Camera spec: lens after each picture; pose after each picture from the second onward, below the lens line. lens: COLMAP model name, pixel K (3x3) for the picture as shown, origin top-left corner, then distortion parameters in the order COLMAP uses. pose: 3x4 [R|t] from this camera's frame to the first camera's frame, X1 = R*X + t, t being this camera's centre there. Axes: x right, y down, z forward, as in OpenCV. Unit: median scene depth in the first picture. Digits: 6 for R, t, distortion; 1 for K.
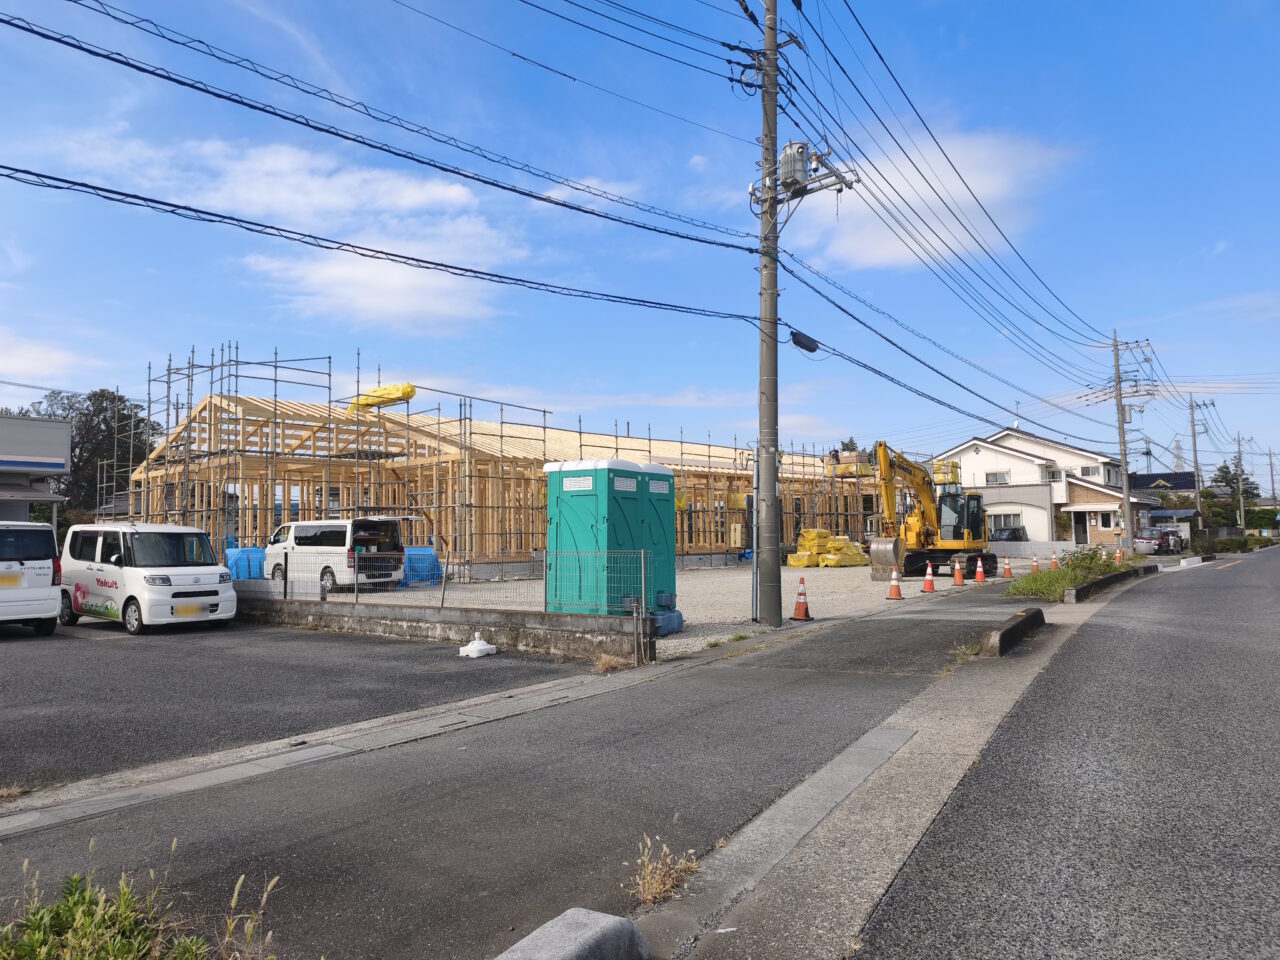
lens RADIAL K [[866.3, 0, 640.0], [0, 866.3, 480.0], [0, 0, 1]] dist [0.003404, -0.036187]
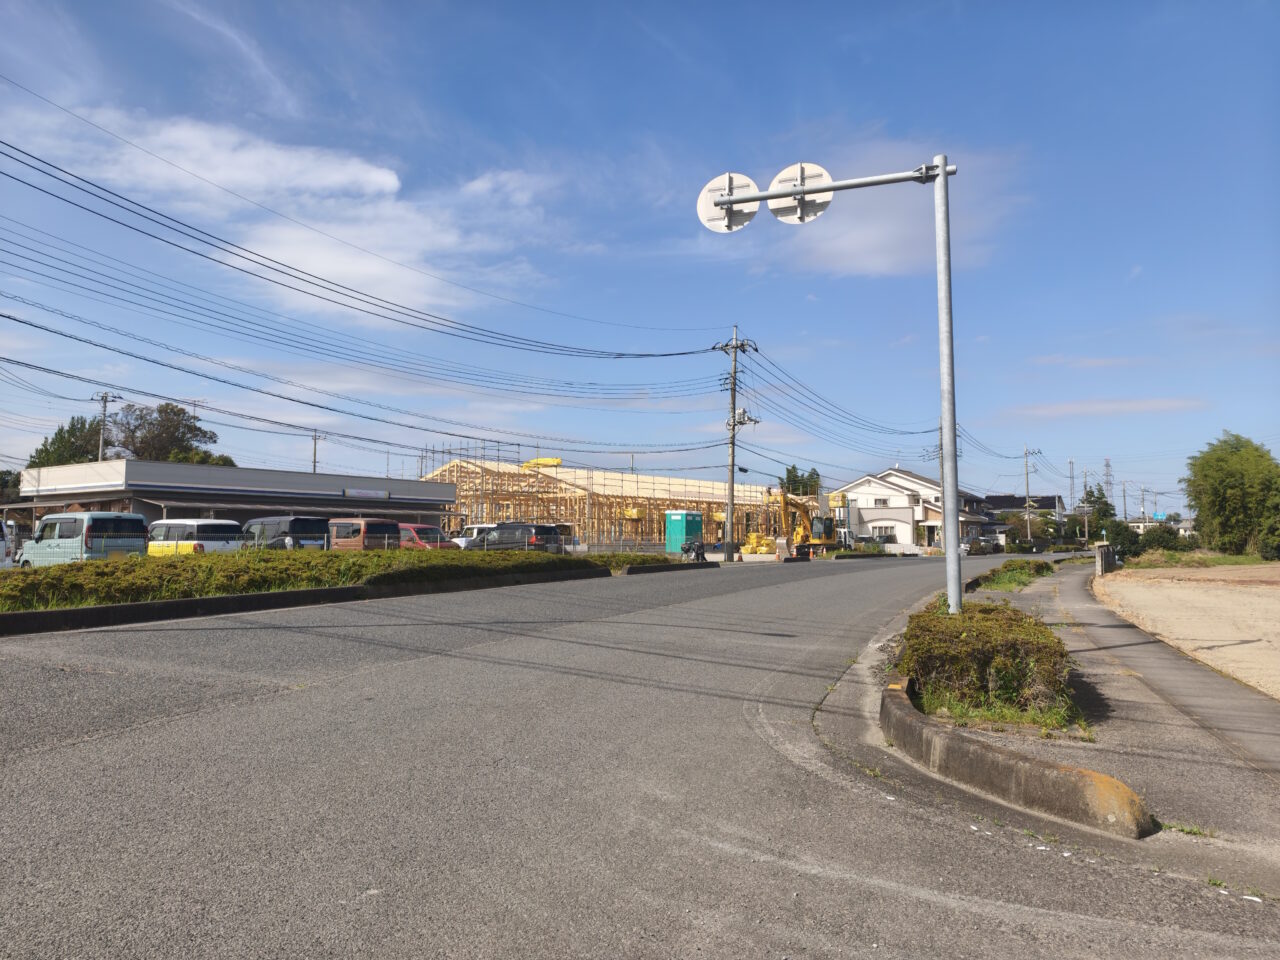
lens RADIAL K [[906.3, 0, 640.0], [0, 906.3, 480.0], [0, 0, 1]] dist [0.001818, -0.037936]
pose [[0.998640, 0.022881, 0.046856, -0.117969], [-0.022842, 0.999738, -0.001354, -0.041728], [-0.046875, 0.000281, 0.998901, -0.796154]]
